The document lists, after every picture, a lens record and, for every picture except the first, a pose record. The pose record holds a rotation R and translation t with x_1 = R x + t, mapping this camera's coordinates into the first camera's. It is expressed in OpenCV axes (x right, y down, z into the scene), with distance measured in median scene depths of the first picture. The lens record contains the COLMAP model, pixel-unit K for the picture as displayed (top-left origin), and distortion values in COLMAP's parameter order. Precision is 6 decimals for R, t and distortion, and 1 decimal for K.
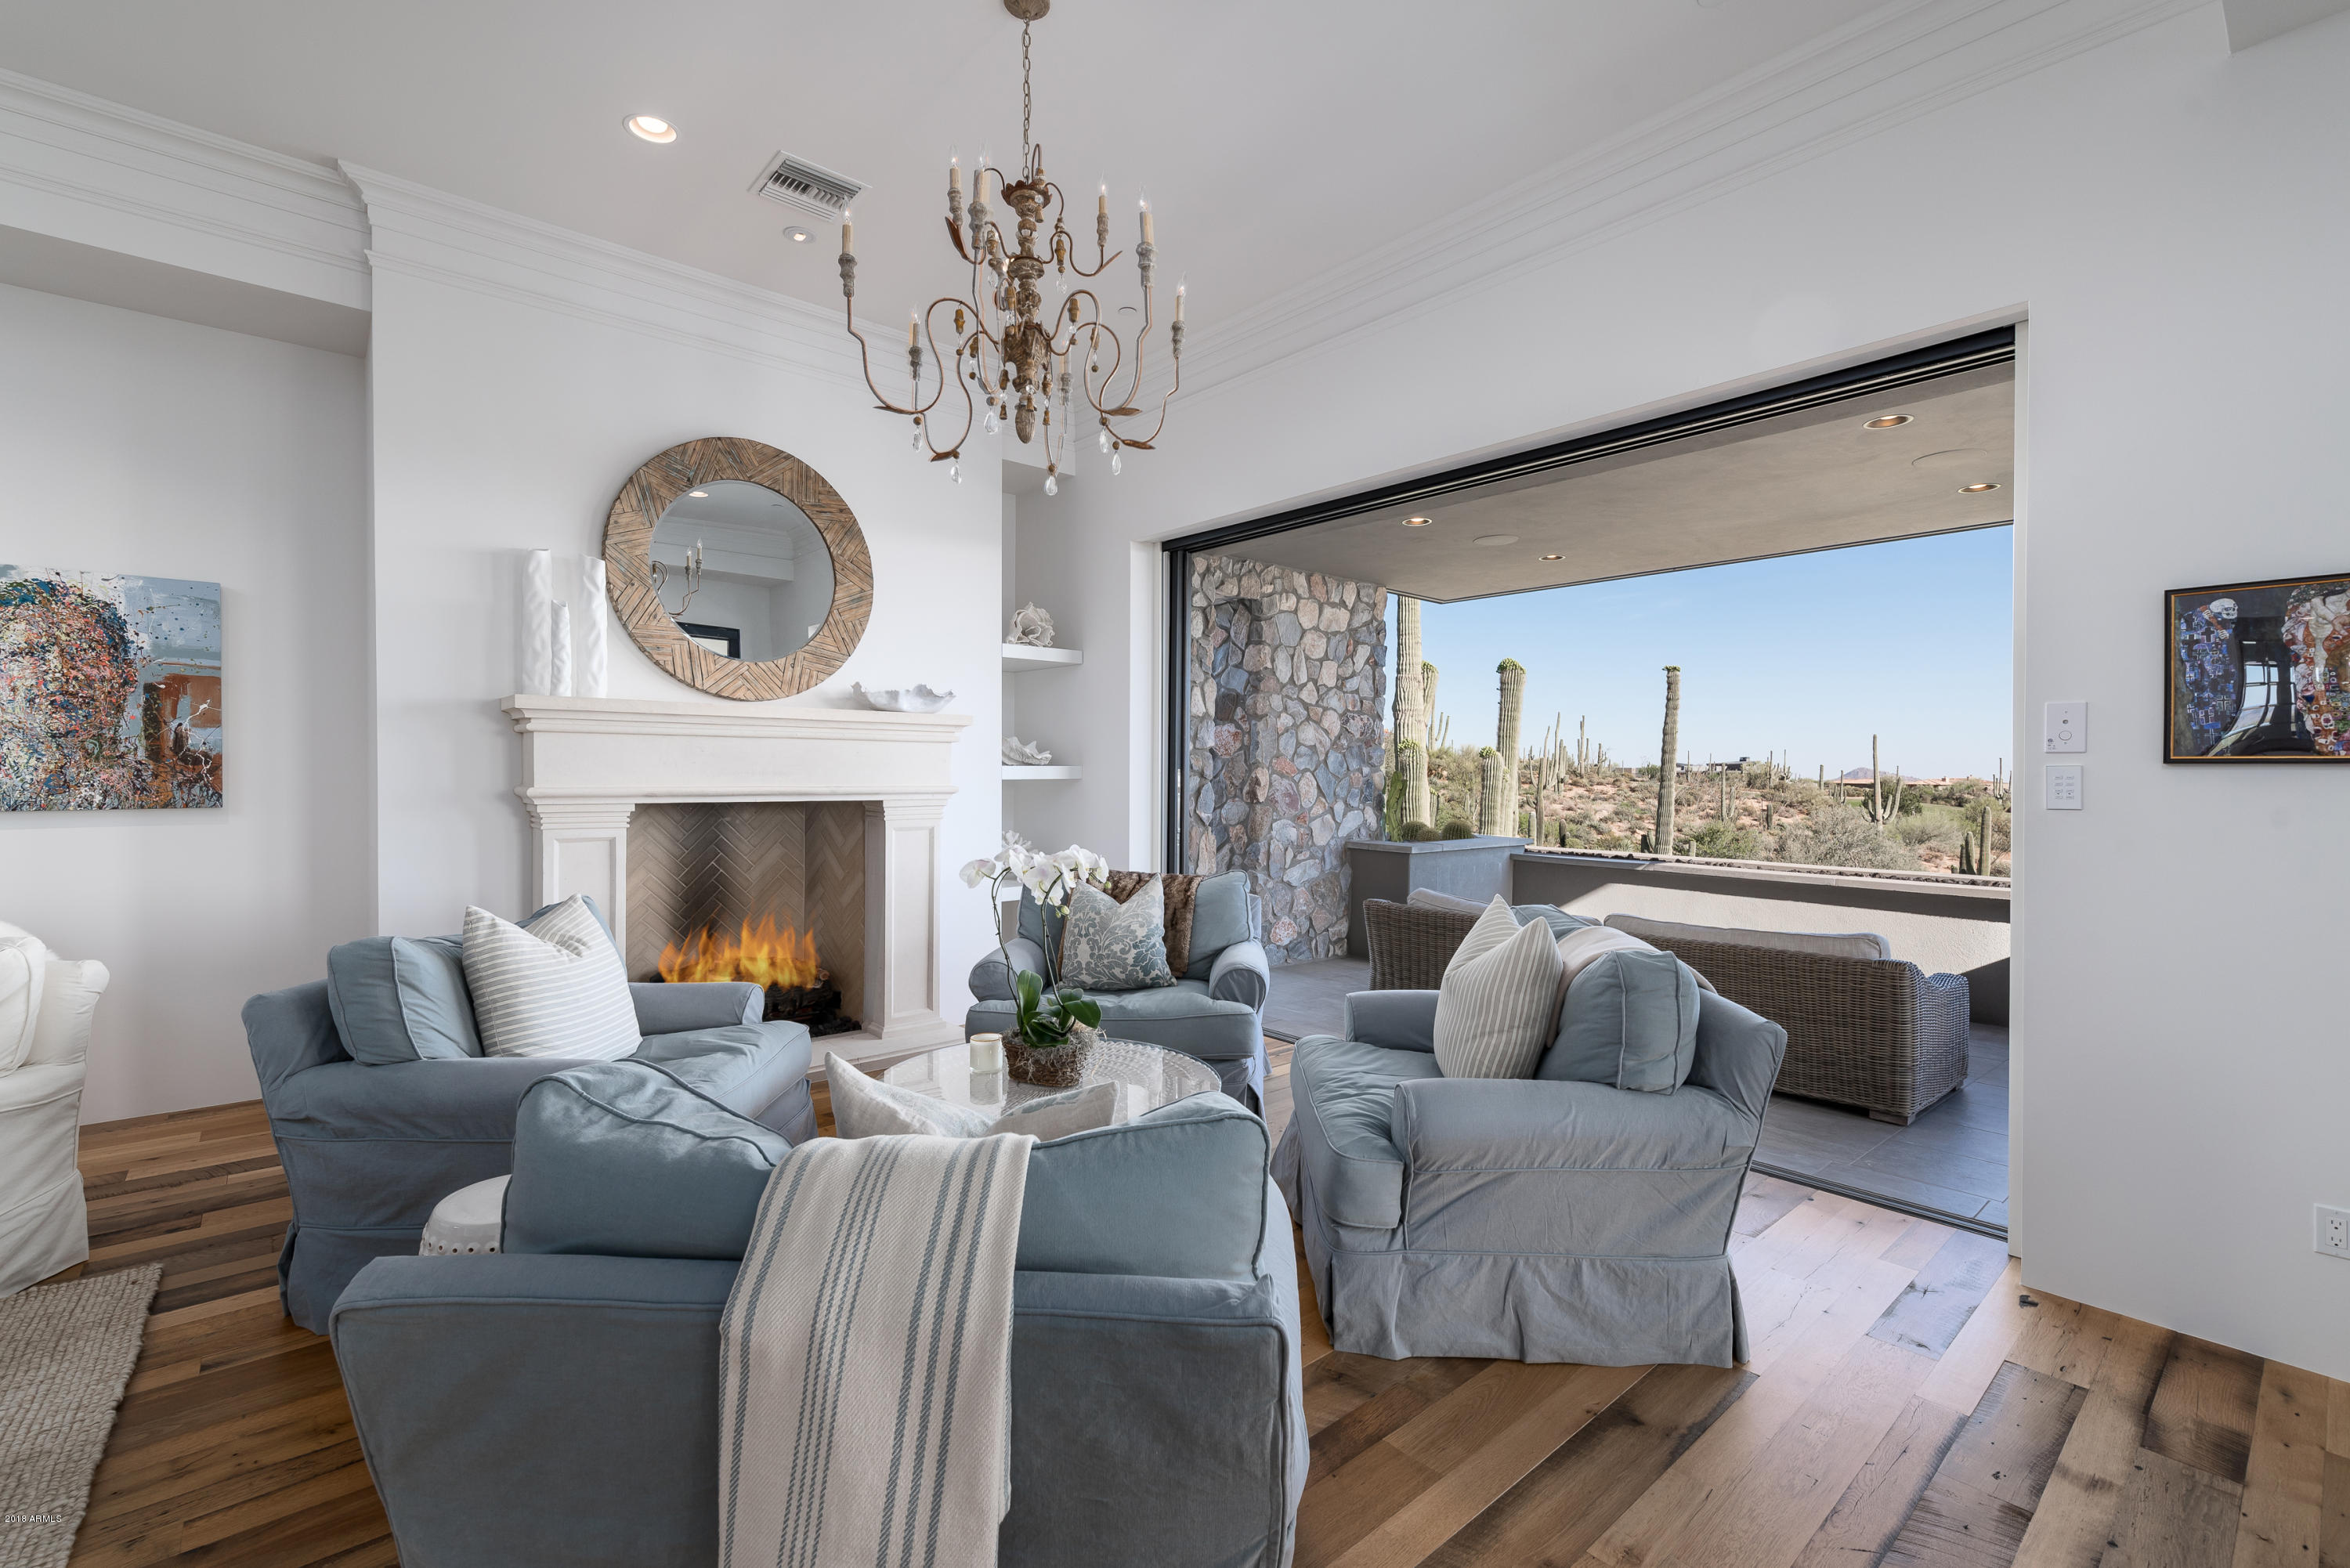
lens RADIAL K [[1019.0, 0, 1175.0], [0, 1019.0, 784.0], [0, 0, 1]] dist [0.003873, 0.000446]
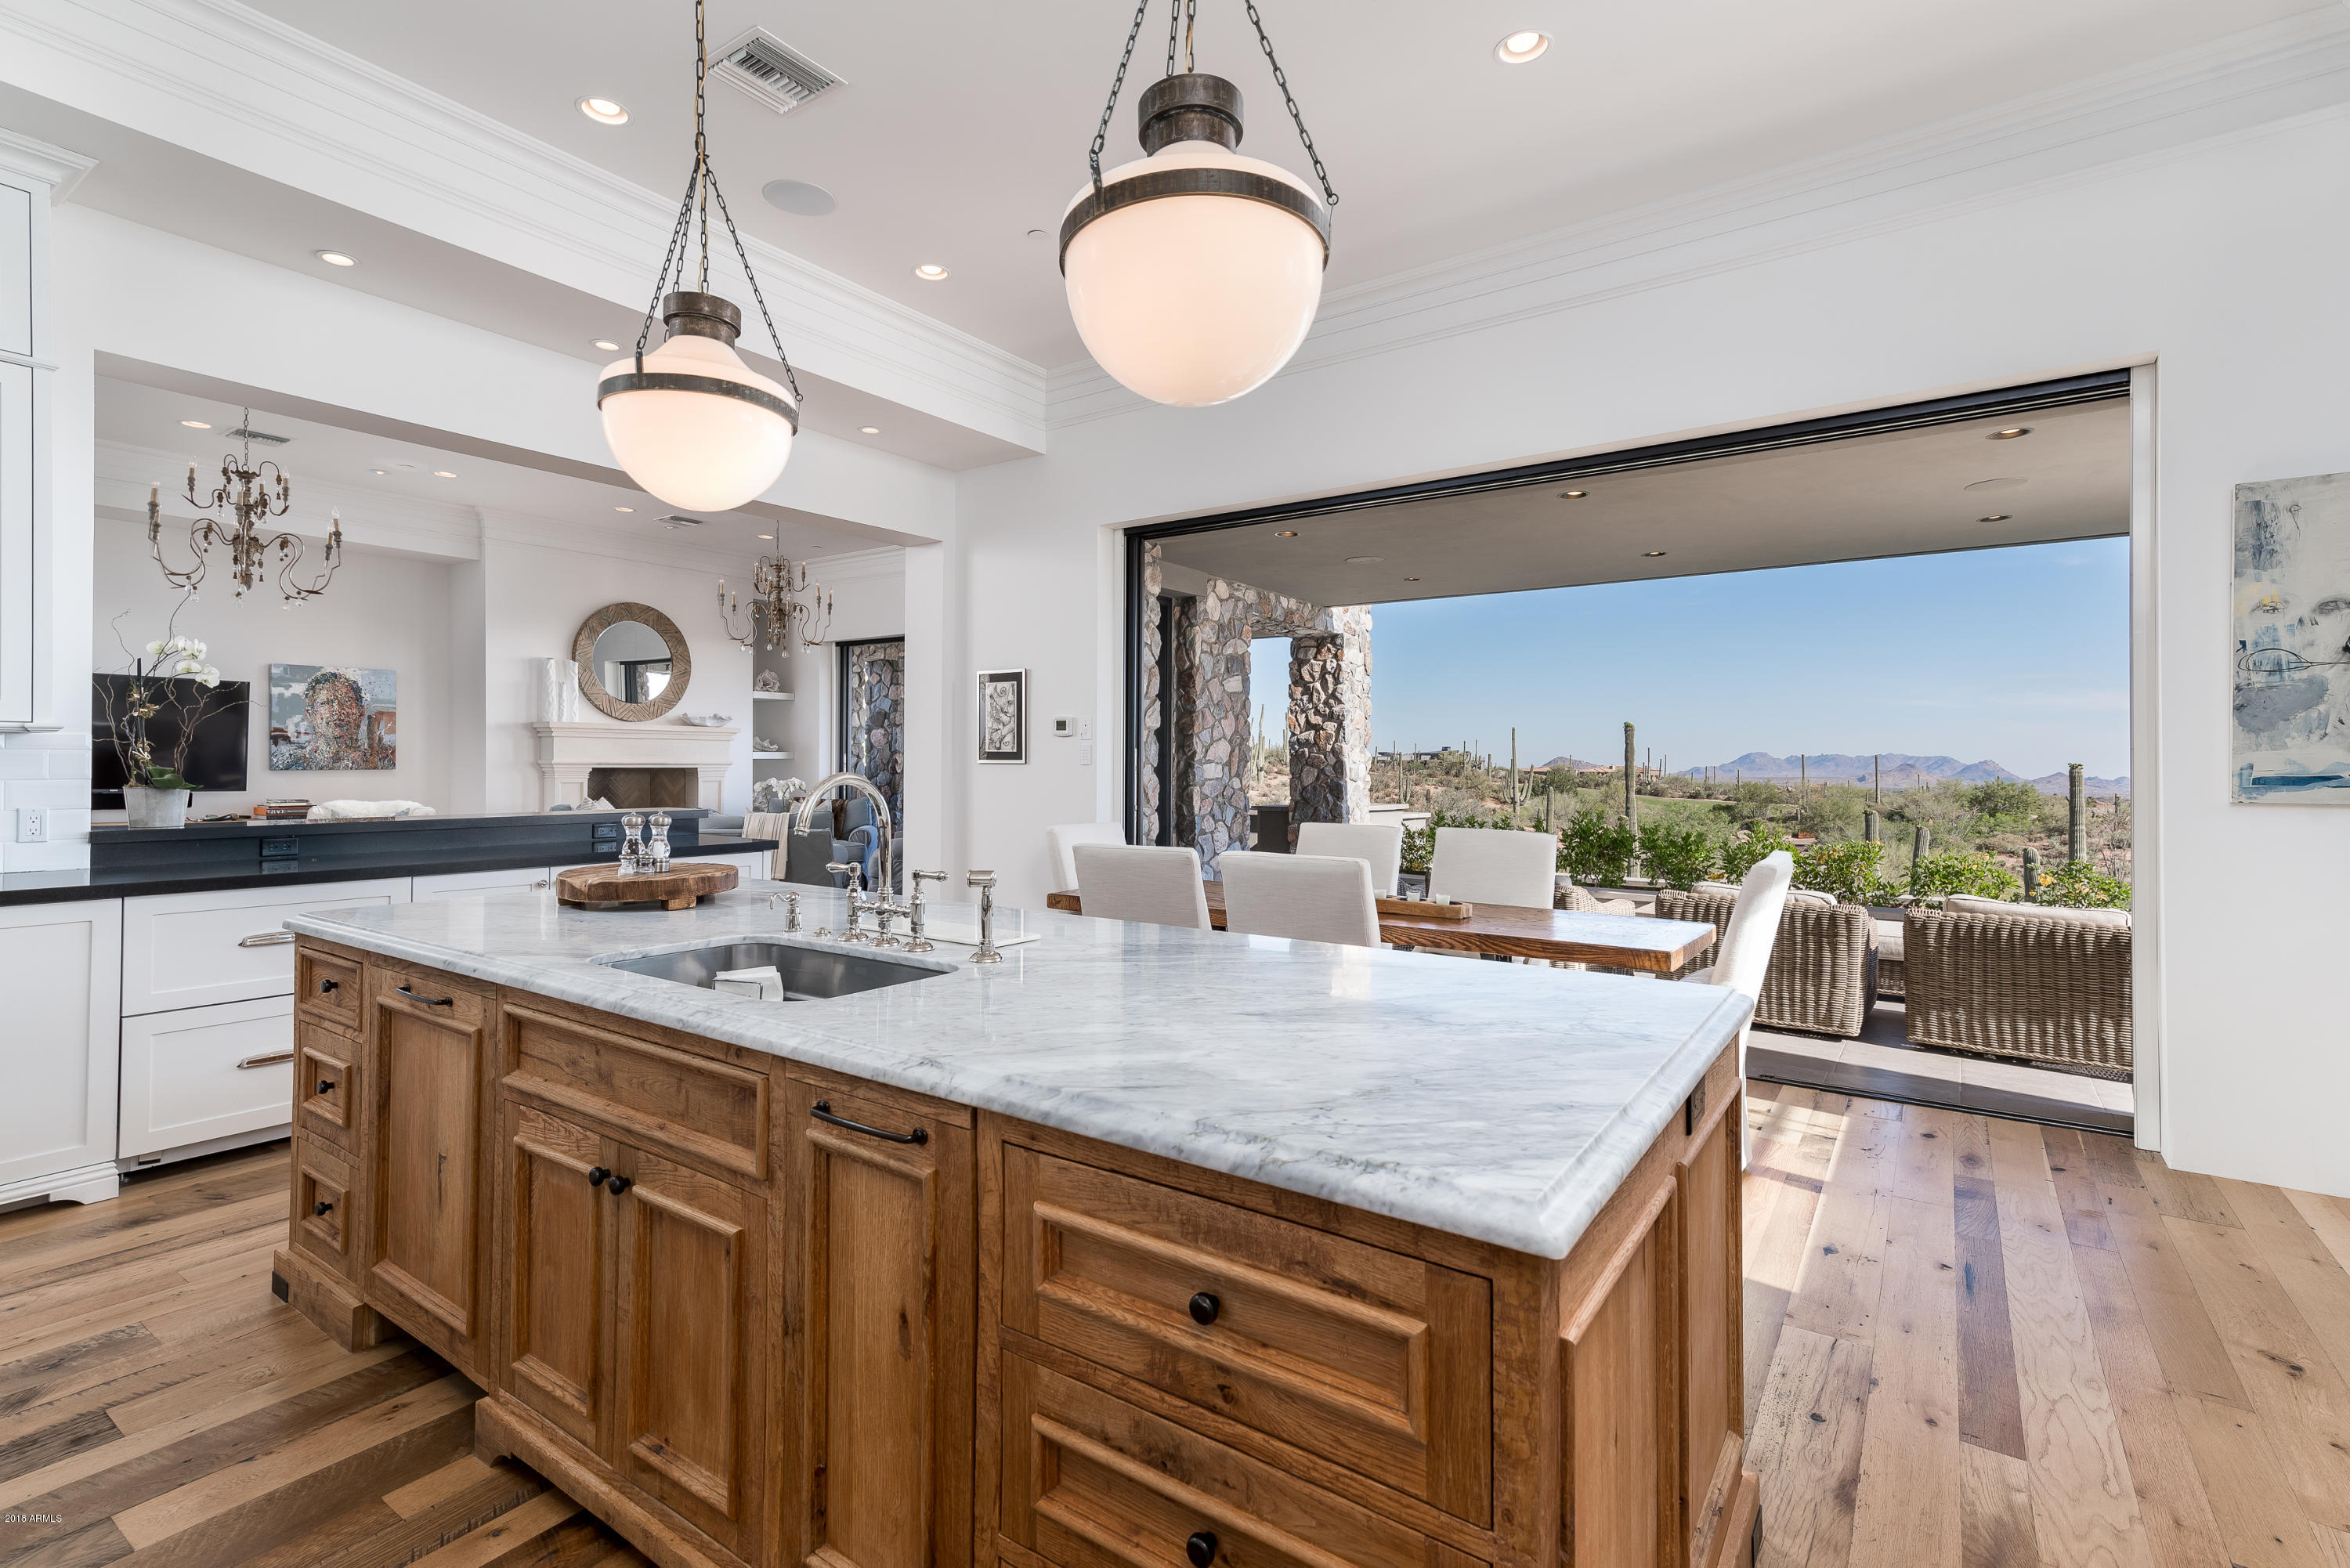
lens RADIAL K [[1085.6, 0, 1160.1], [0, 1085.6, 758.2], [0, 0, 1]] dist [0.017817, 0.000286]
pose [[0.971228, -0.001386, 0.238146, 0.131316], [0.005080, 0.999876, -0.014899, 0.041186], [-0.238096, 0.015680, 0.971115, -1.683633]]
